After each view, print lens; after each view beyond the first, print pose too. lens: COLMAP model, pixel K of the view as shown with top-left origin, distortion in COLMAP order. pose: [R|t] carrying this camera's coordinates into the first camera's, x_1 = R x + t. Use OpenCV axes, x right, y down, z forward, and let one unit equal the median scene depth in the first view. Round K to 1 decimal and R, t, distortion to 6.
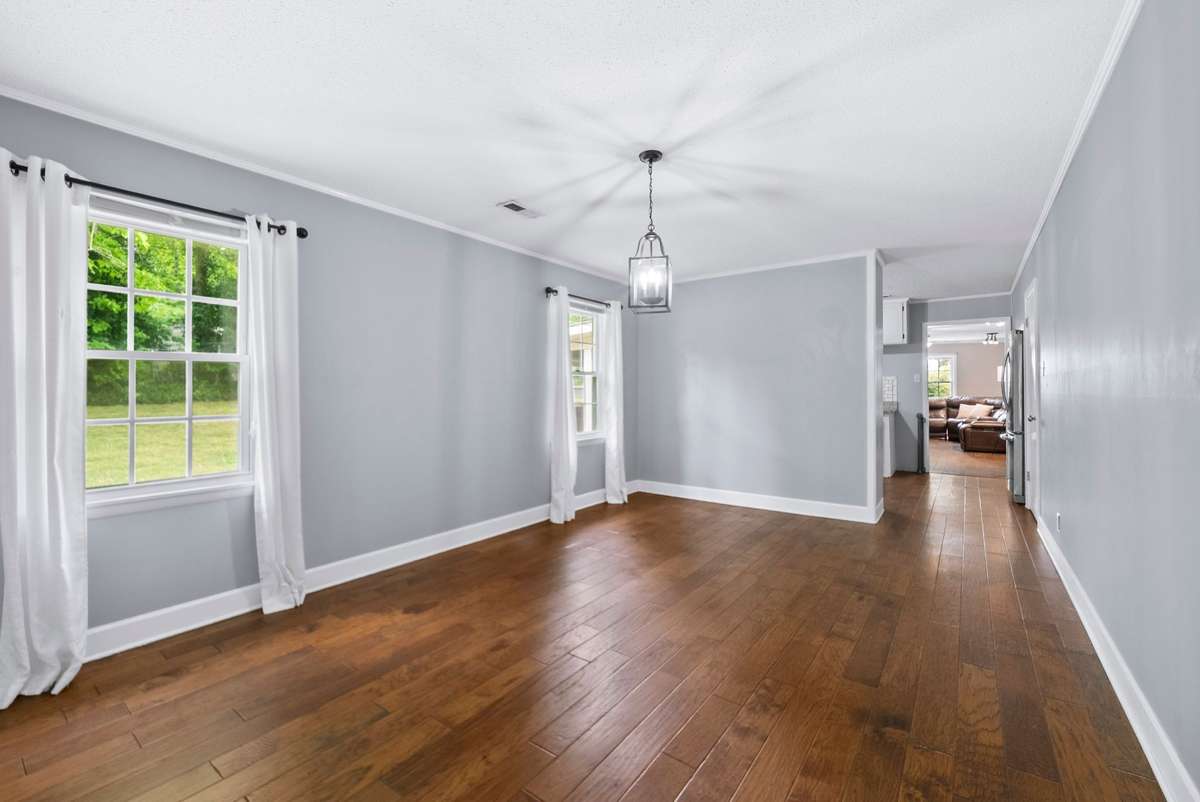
lens RADIAL K [[504.5, 0, 577.0], [0, 504.5, 376.4], [0, 0, 1]] dist [0.000151, 0.000179]
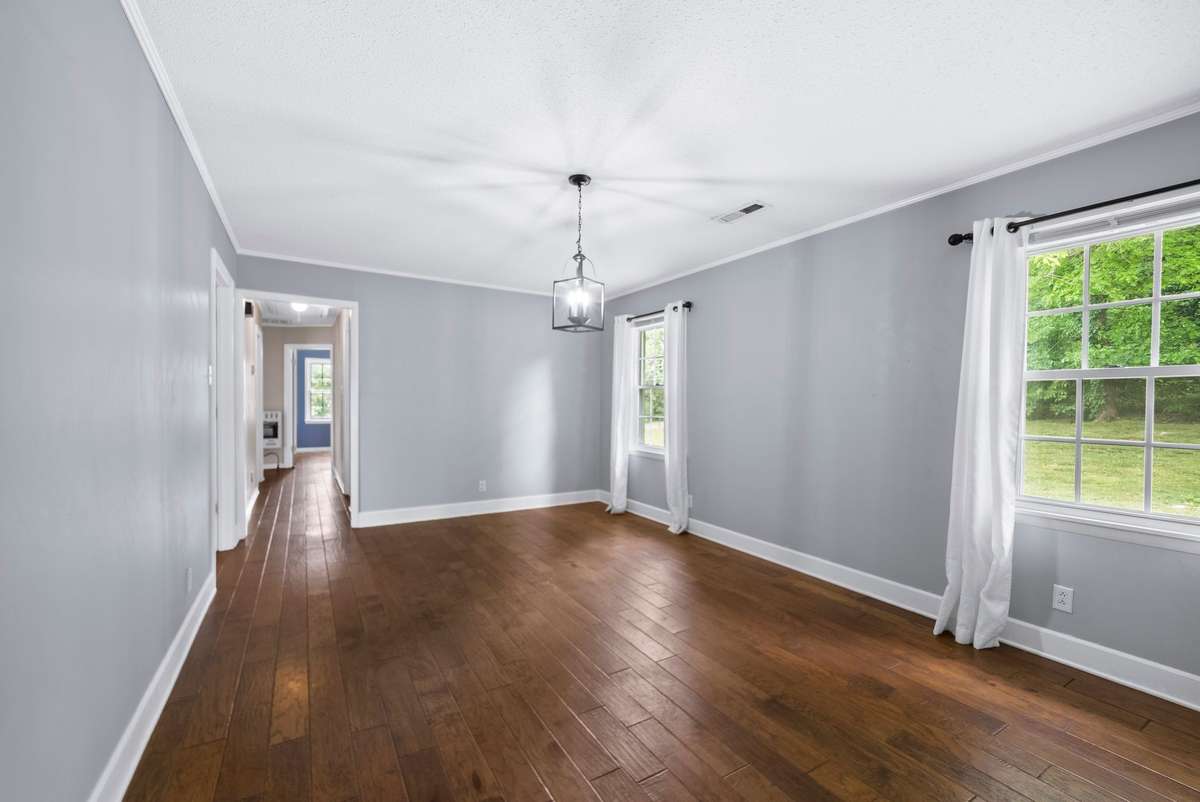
lens RADIAL K [[498.7, 0, 600.0], [0, 498.7, 401.0], [0, 0, 1]] dist [-0.000182, 0.000079]
pose [[-0.374929, 0.000914, -0.927053, 1.016036], [0.005368, 0.999985, -0.001185, 0.018510], [0.927038, -0.005421, -0.374929, 1.331622]]
